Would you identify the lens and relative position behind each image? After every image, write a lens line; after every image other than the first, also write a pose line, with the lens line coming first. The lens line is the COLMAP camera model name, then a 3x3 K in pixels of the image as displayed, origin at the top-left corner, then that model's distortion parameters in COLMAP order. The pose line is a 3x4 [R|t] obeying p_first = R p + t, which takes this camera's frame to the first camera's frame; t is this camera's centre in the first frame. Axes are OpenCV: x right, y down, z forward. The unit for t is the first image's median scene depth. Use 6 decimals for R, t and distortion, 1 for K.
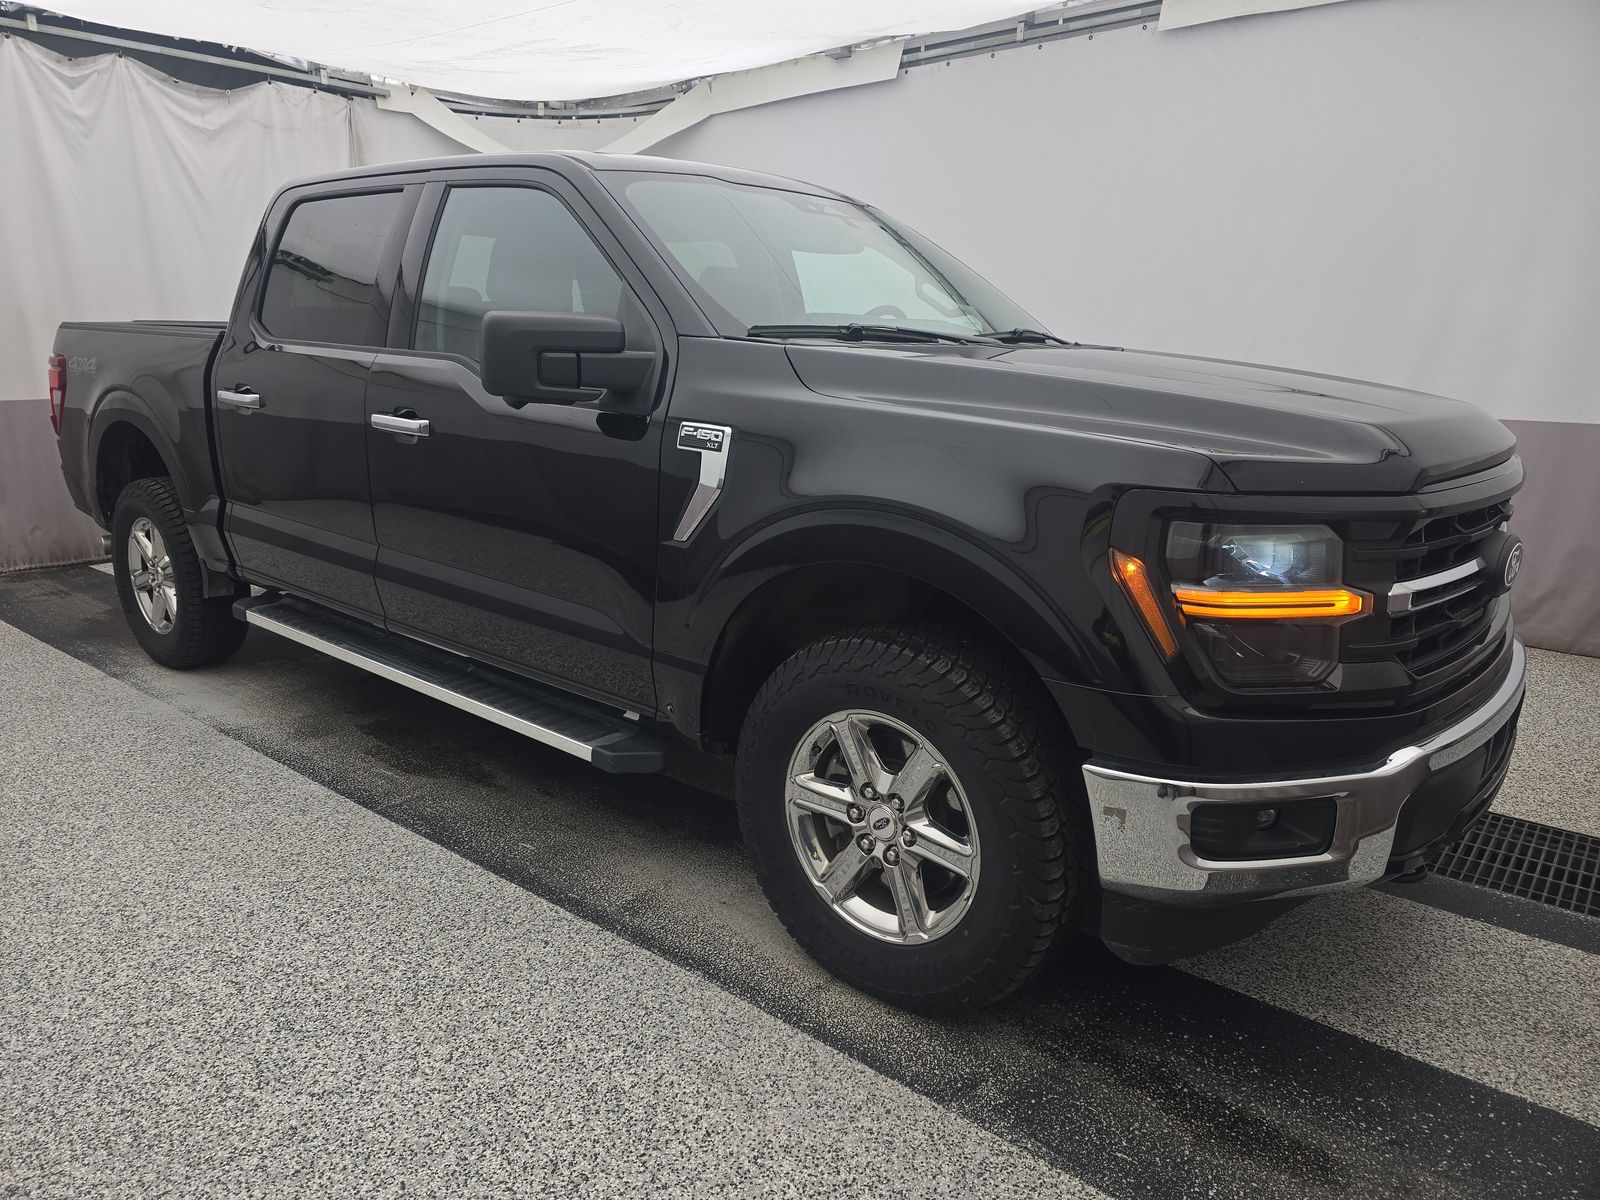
lens RADIAL K [[1074.7, 0, 789.7], [0, 1074.7, 604.0], [0, 0, 1]] dist [0.059434, -0.047110]
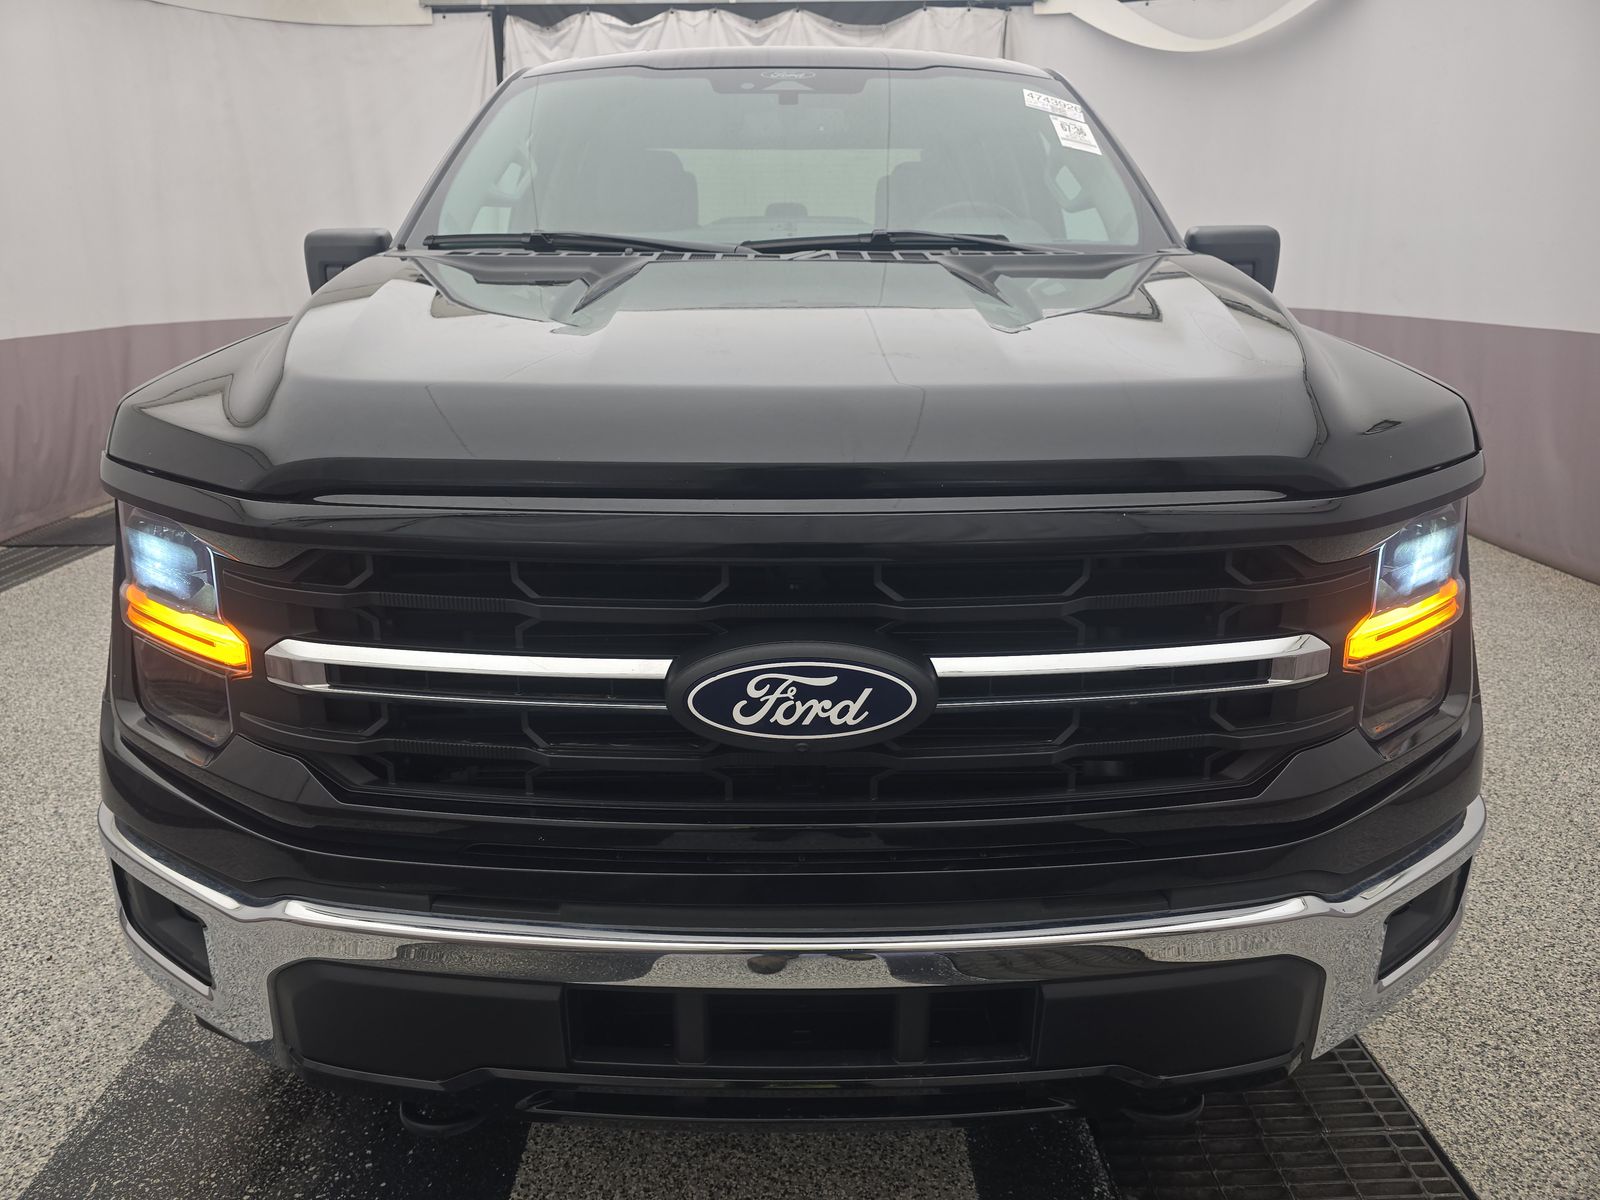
lens RADIAL K [[1074.7, 0, 789.7], [0, 1074.7, 604.0], [0, 0, 1]] dist [0.059434, -0.047110]
pose [[0.649364, 0.221398, -0.727536, 0.374439], [-0.170194, 0.974727, 0.144714, -0.056373], [0.741188, 0.029850, 0.670633, 0.248618]]
